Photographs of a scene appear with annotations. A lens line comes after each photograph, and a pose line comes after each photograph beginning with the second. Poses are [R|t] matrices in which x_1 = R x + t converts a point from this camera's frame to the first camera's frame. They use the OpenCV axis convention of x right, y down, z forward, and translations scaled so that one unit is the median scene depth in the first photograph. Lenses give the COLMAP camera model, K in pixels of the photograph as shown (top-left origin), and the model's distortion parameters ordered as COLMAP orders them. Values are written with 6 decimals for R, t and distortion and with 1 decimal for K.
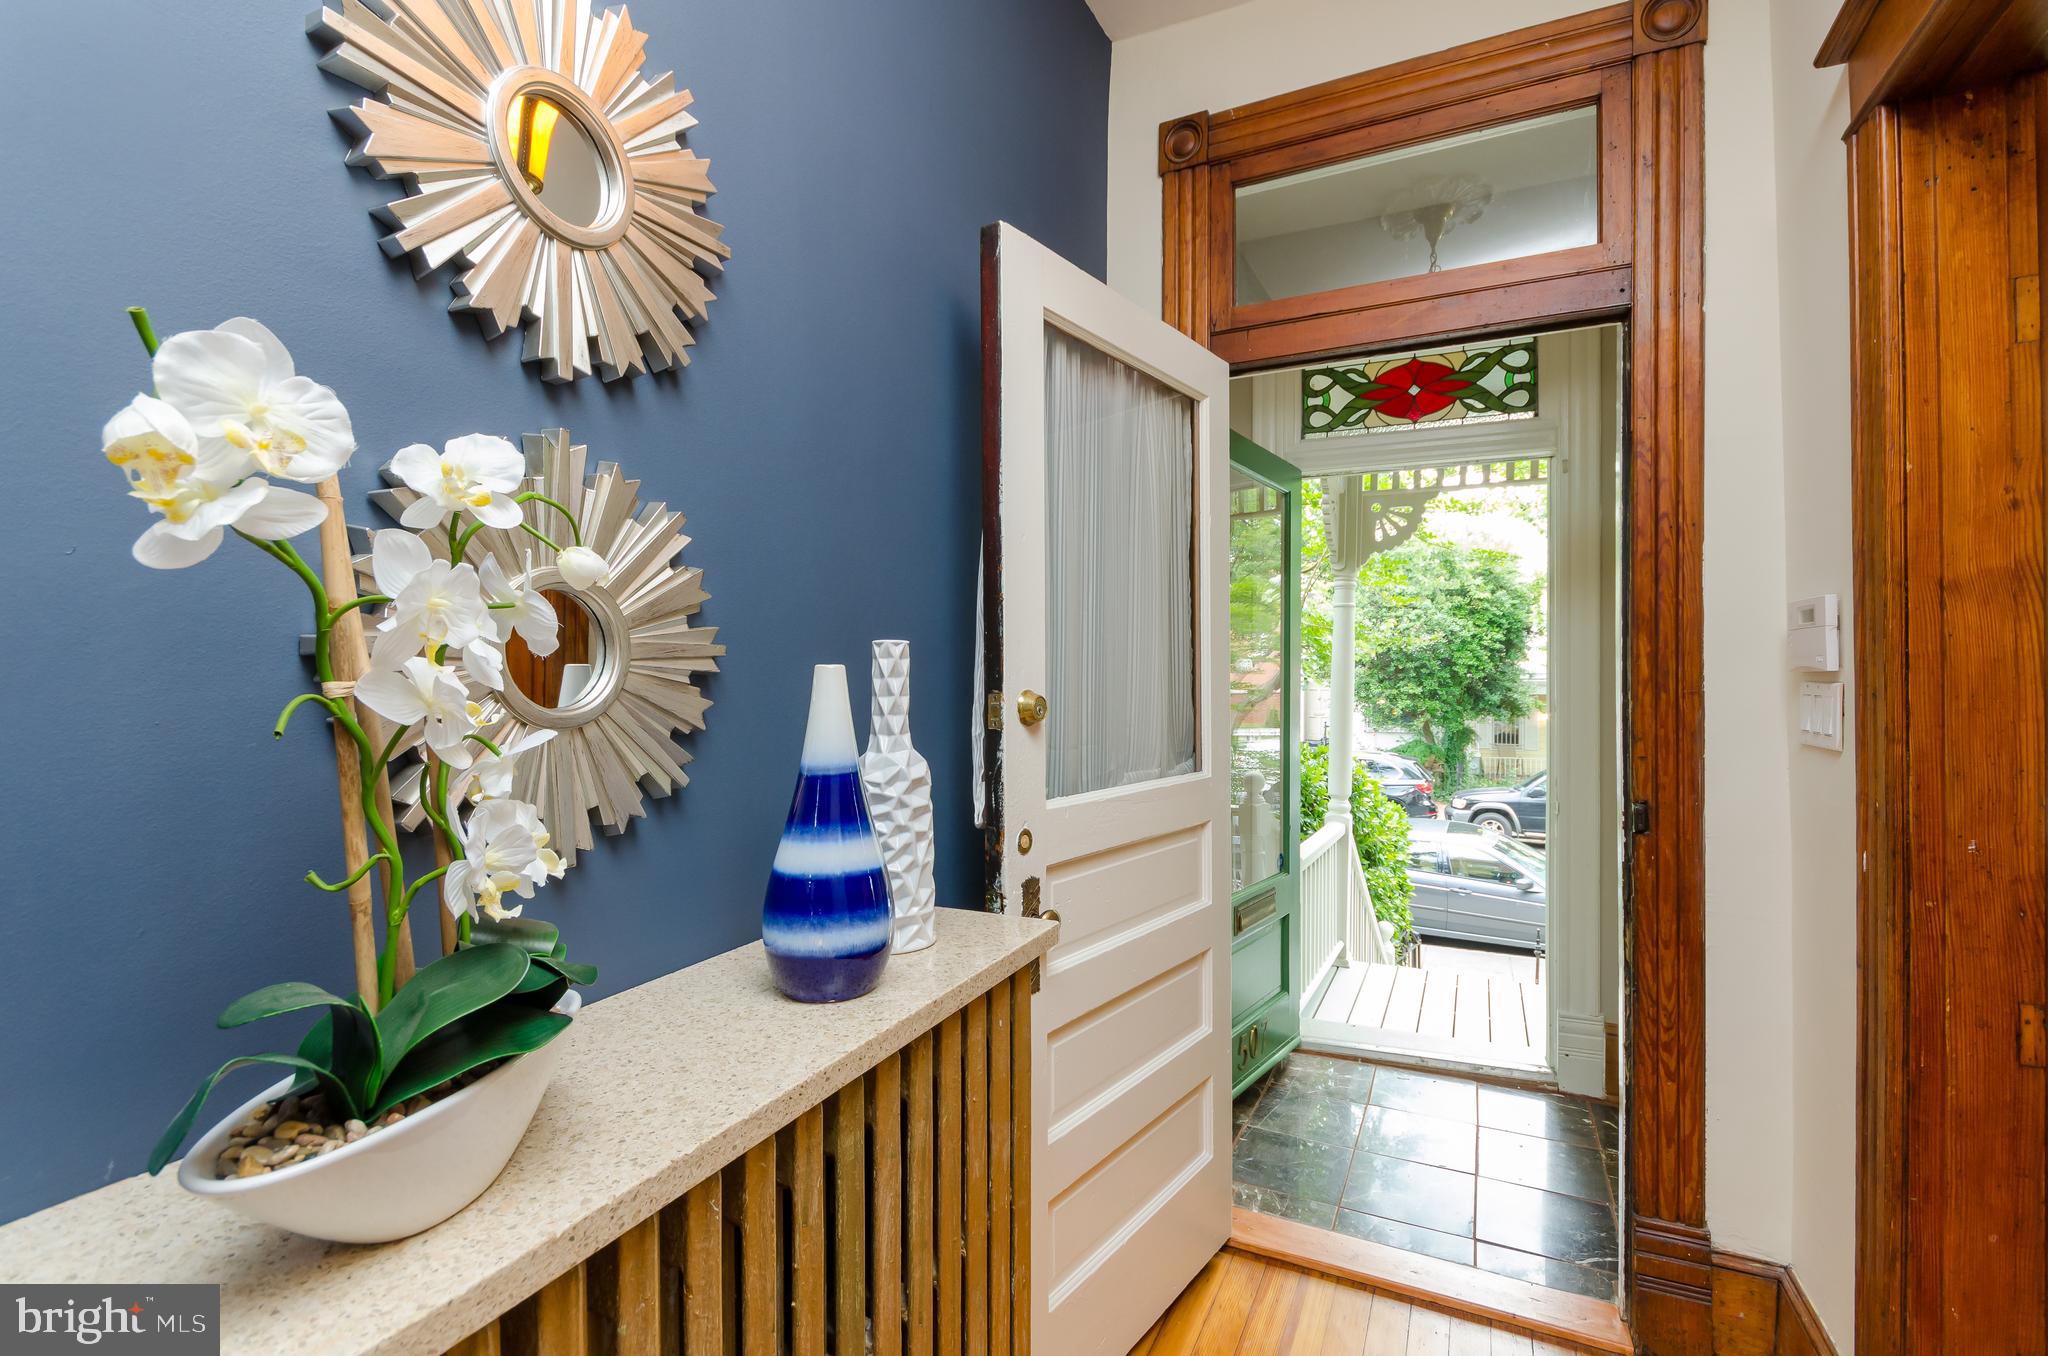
lens RADIAL K [[912.5, 0, 1026.8], [0, 912.5, 673.1], [0, 0, 1]] dist [0.000137, 0.000003]
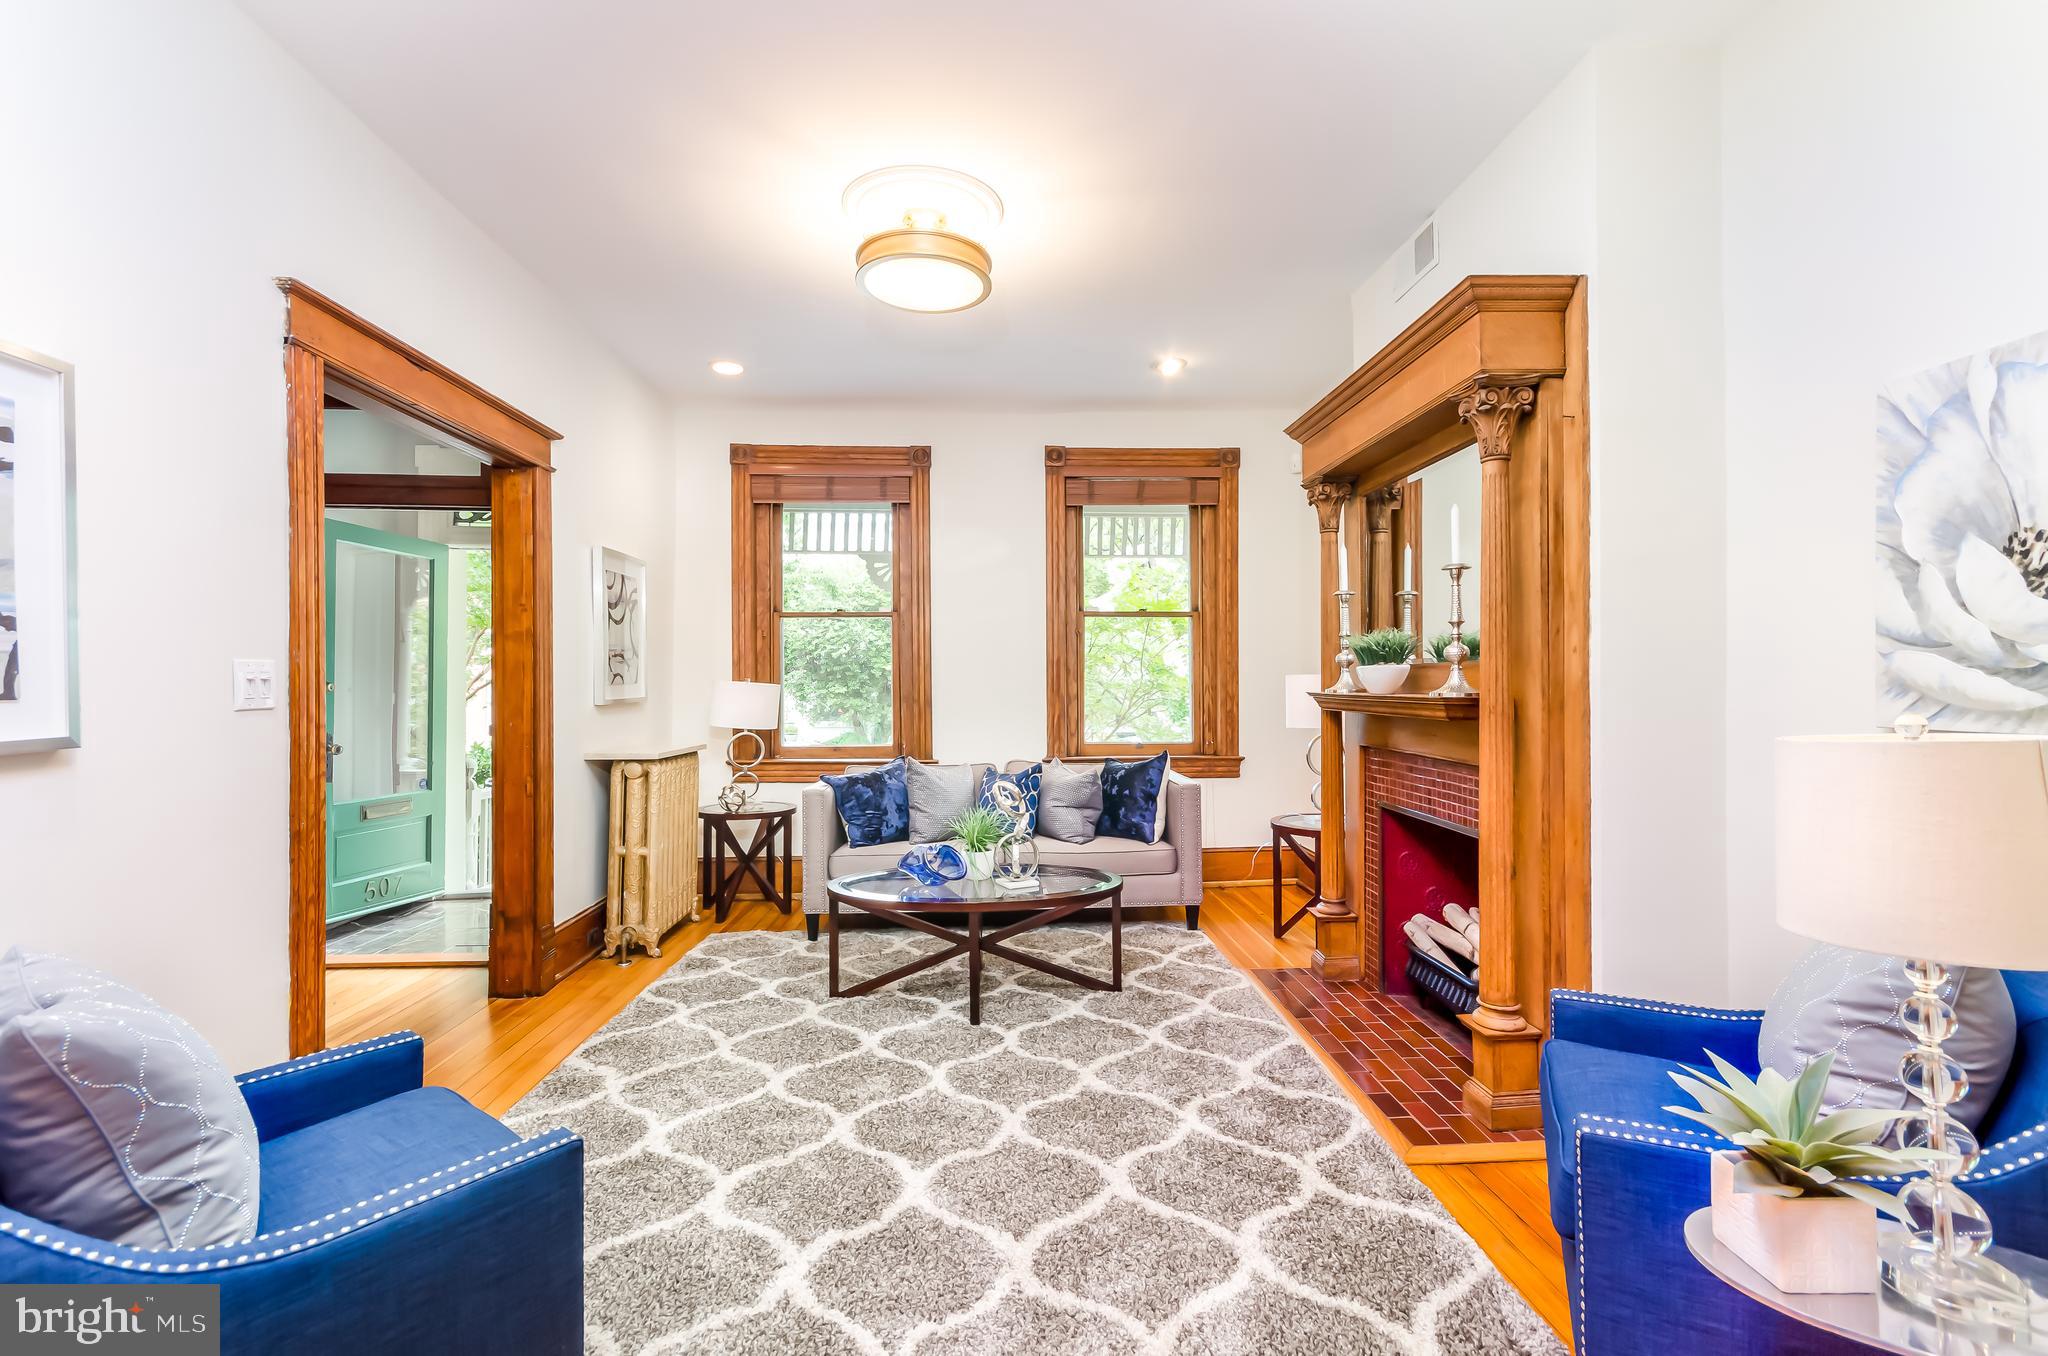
lens RADIAL K [[905.1, 0, 1022.8], [0, 905.1, 676.7], [0, 0, 1]] dist [0.000012, -0.000003]
pose [[0.876852, -0.001228, 0.480760, 0.067243], [0.001828, 0.999998, -0.000780, 0.002671], [-0.480758, 0.001563, 0.876852, -0.147356]]
